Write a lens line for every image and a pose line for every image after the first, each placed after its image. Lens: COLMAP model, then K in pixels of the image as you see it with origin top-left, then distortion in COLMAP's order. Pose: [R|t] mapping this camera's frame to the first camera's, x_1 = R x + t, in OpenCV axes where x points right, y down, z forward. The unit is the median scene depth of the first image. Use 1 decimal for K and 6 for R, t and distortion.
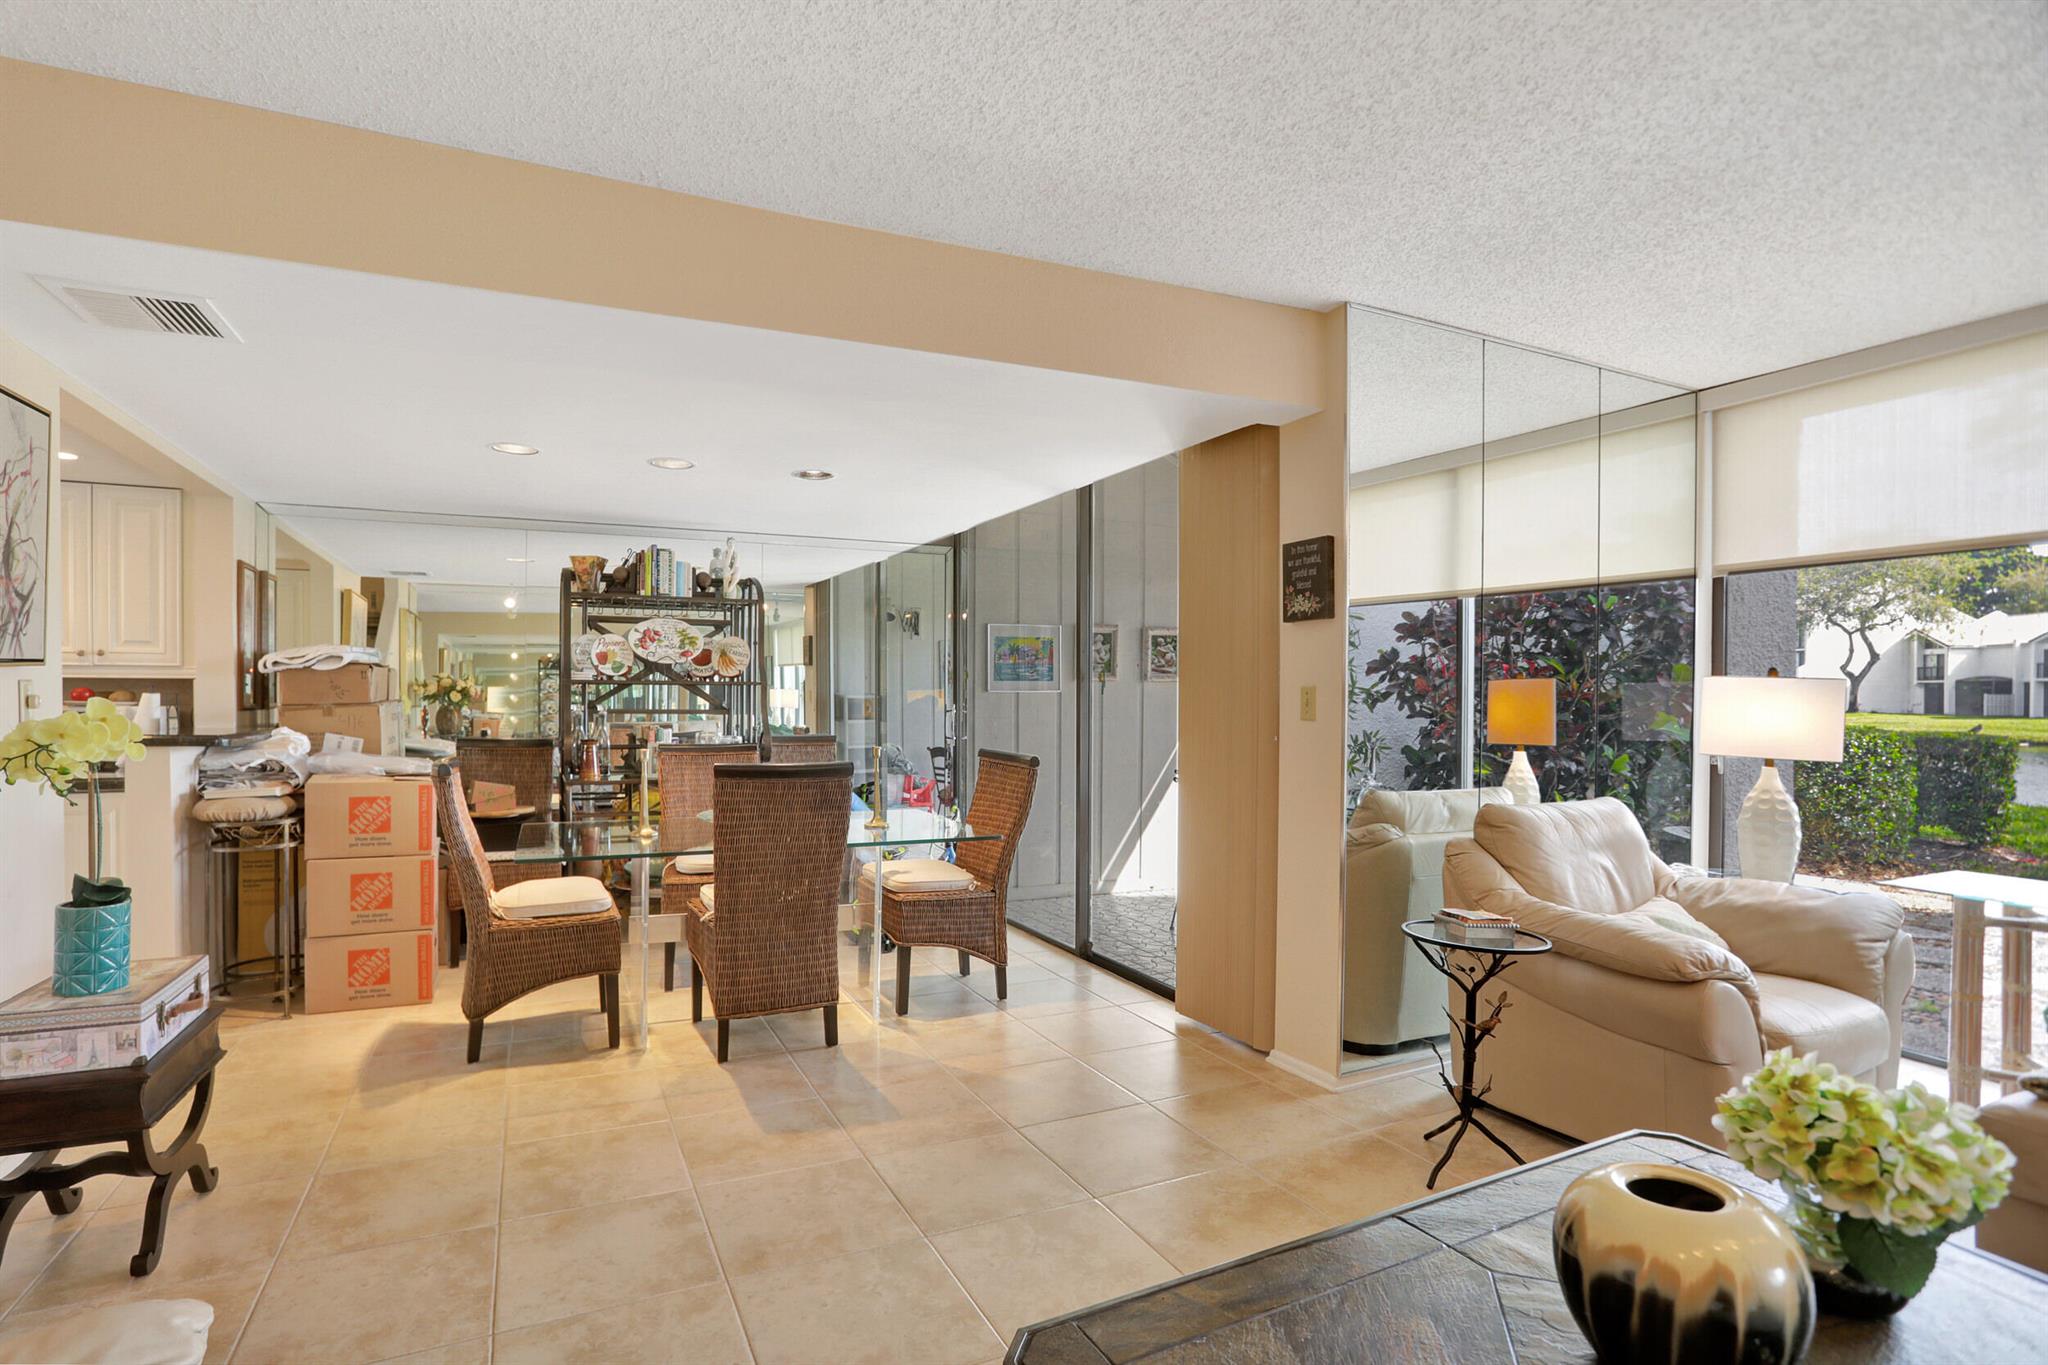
lens RADIAL K [[997.4, 0, 984.7], [0, 997.4, 699.4], [0, 0, 1]] dist [-0.048151, 0.022624]
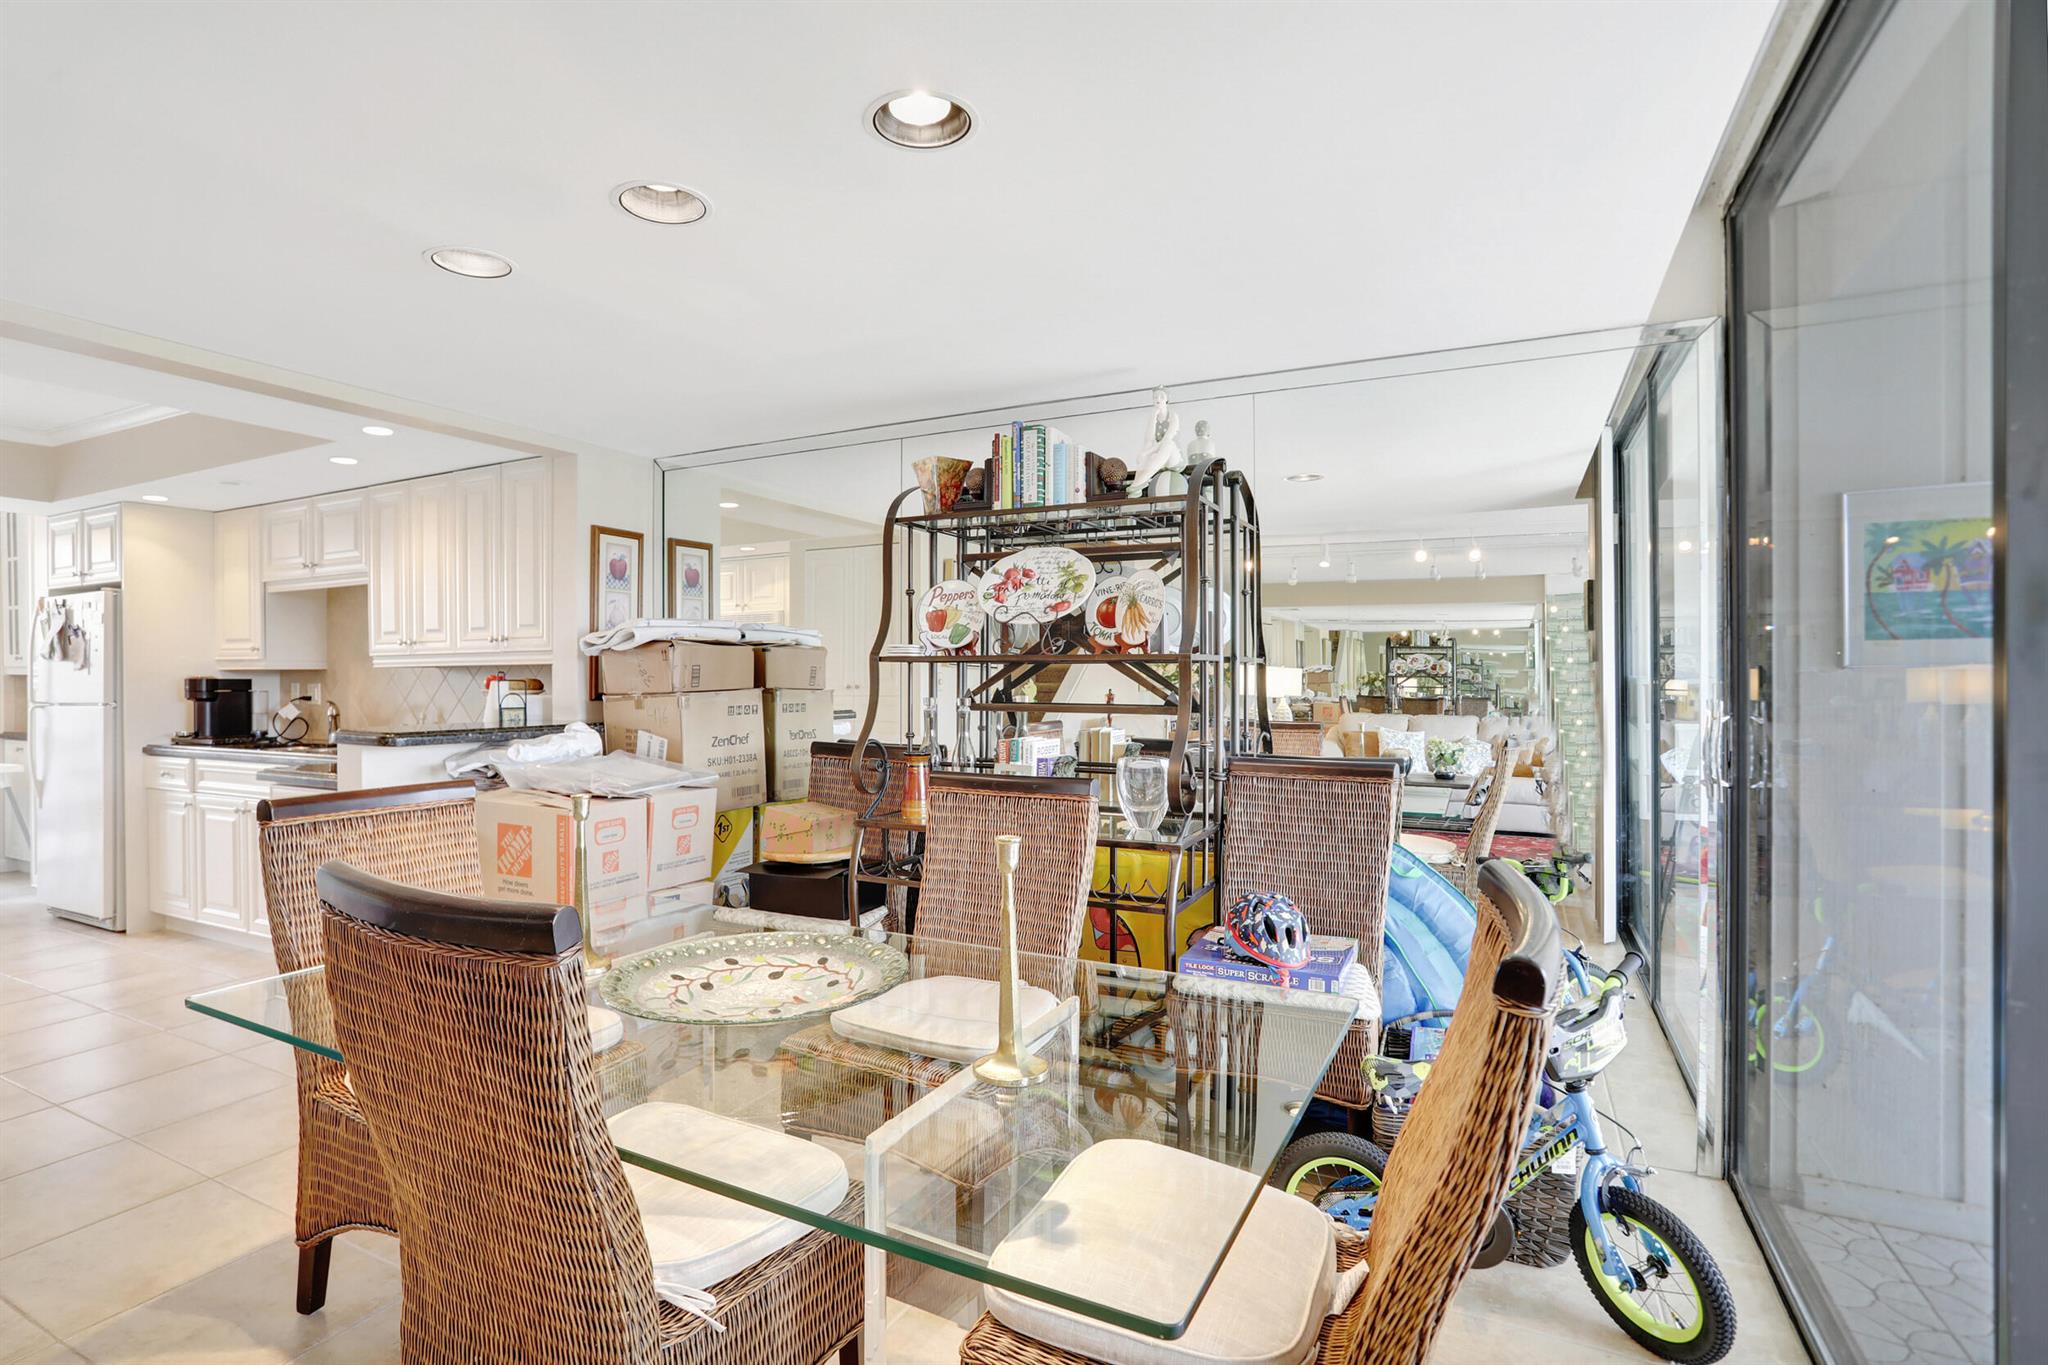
lens RADIAL K [[991.4, 0, 961.4], [0, 991.4, 686.7], [0, 0, 1]] dist [-0.053070, 0.025463]
pose [[0.609510, 0.000793, -0.792778, 0.115251], [0.001548, 0.999996, 0.002190, -0.002460], [0.792777, -0.002563, 0.609506, 0.690193]]
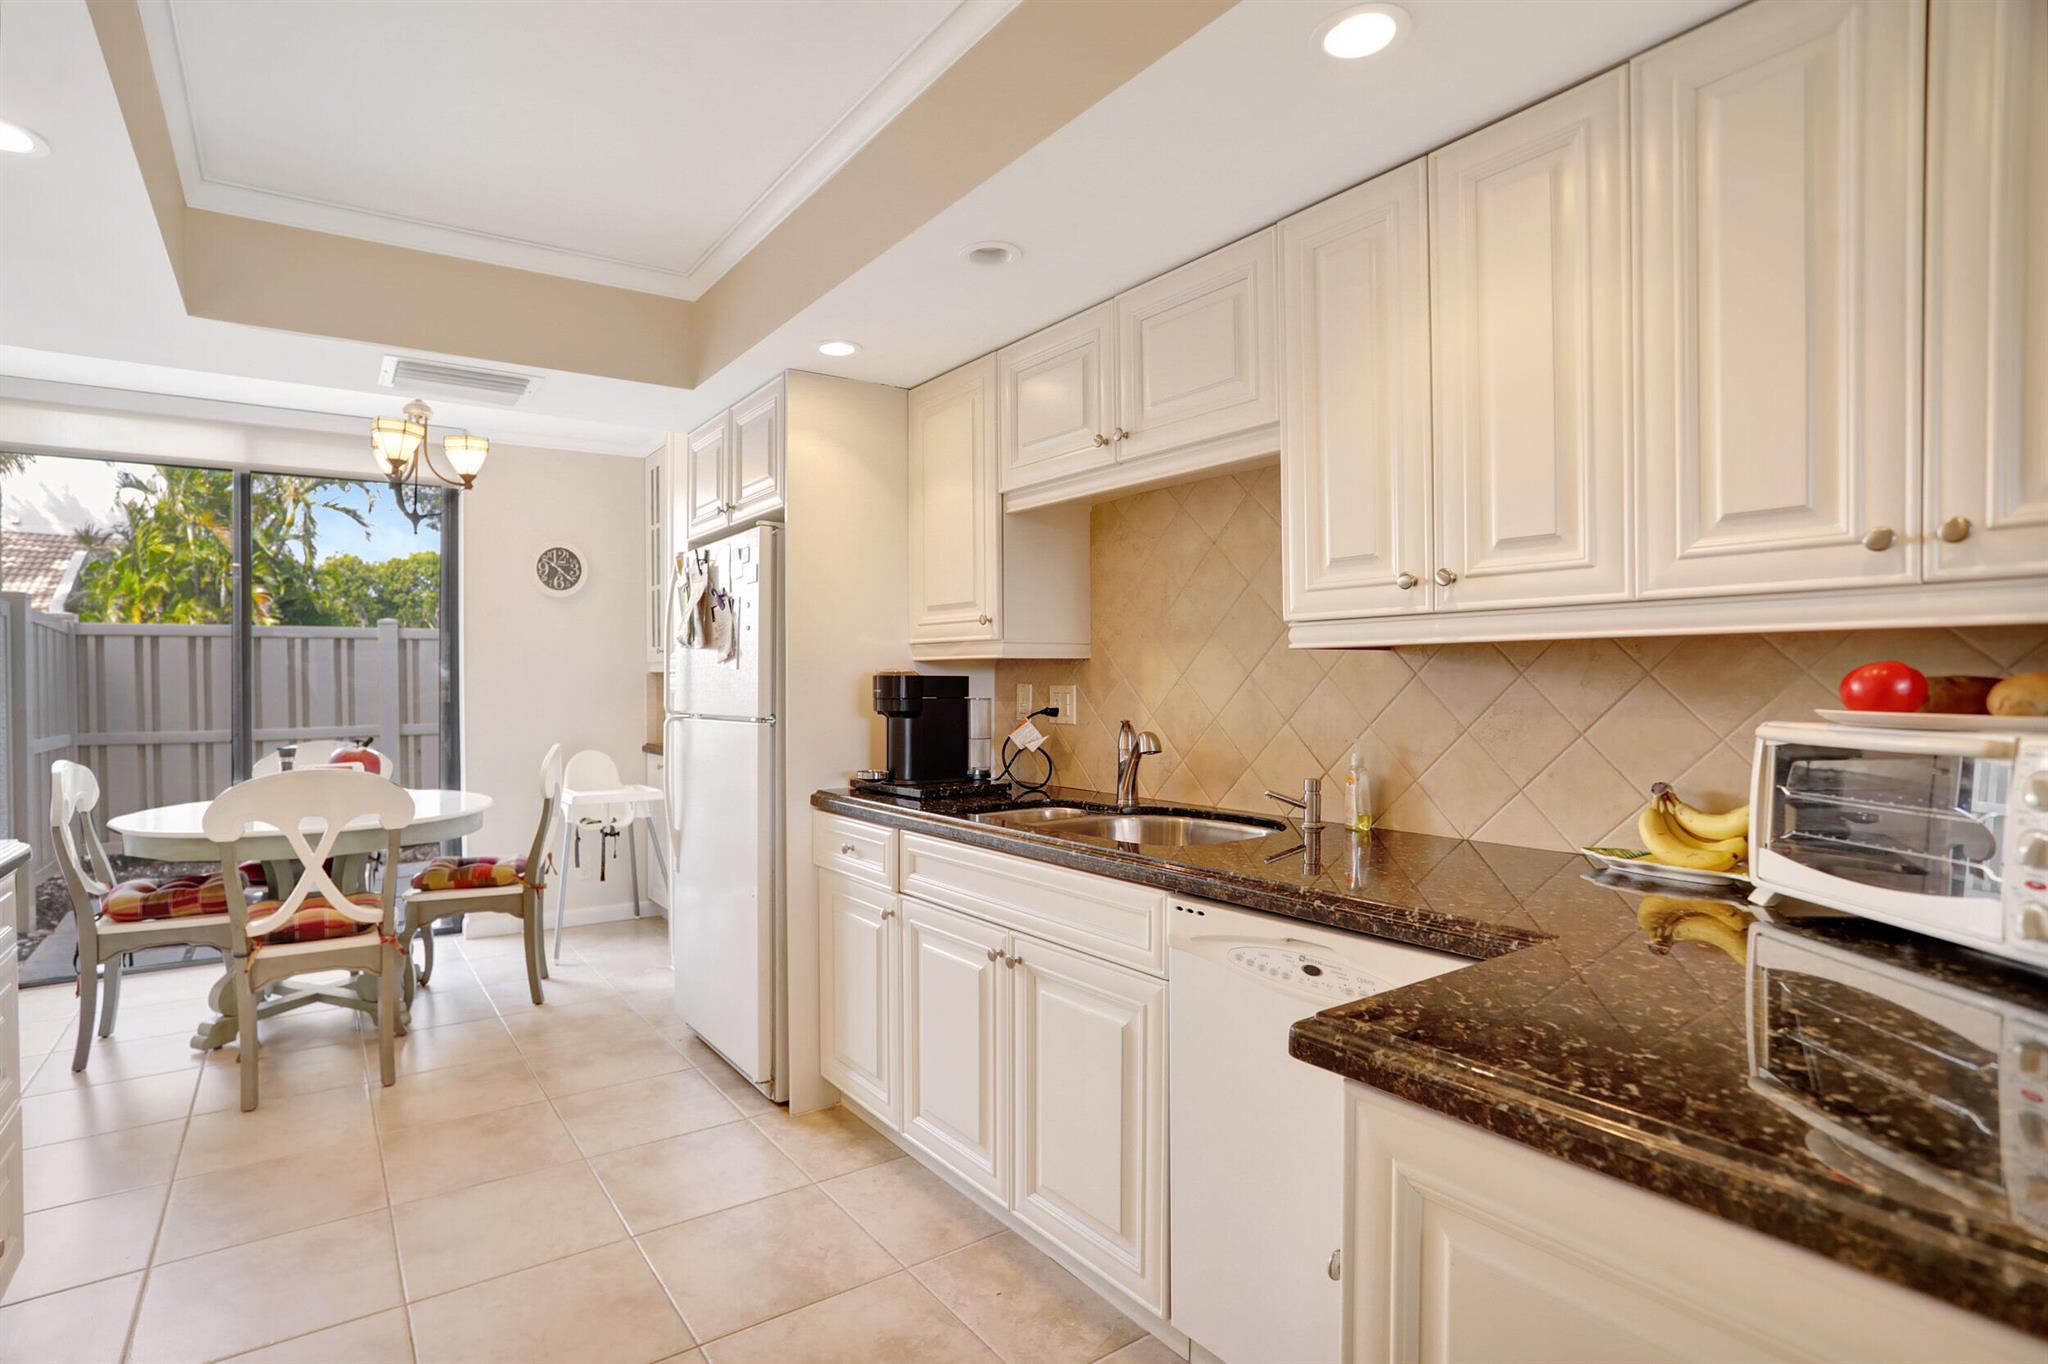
lens RADIAL K [[991.4, 0, 961.4], [0, 991.4, 686.2], [0, 0, 1]] dist [-0.053070, 0.025463]
pose [[0.164343, 0.003550, -0.986397, -0.618327], [-0.001341, 0.999993, 0.003376, -0.005941], [0.986402, 0.000768, 0.164347, 0.617127]]
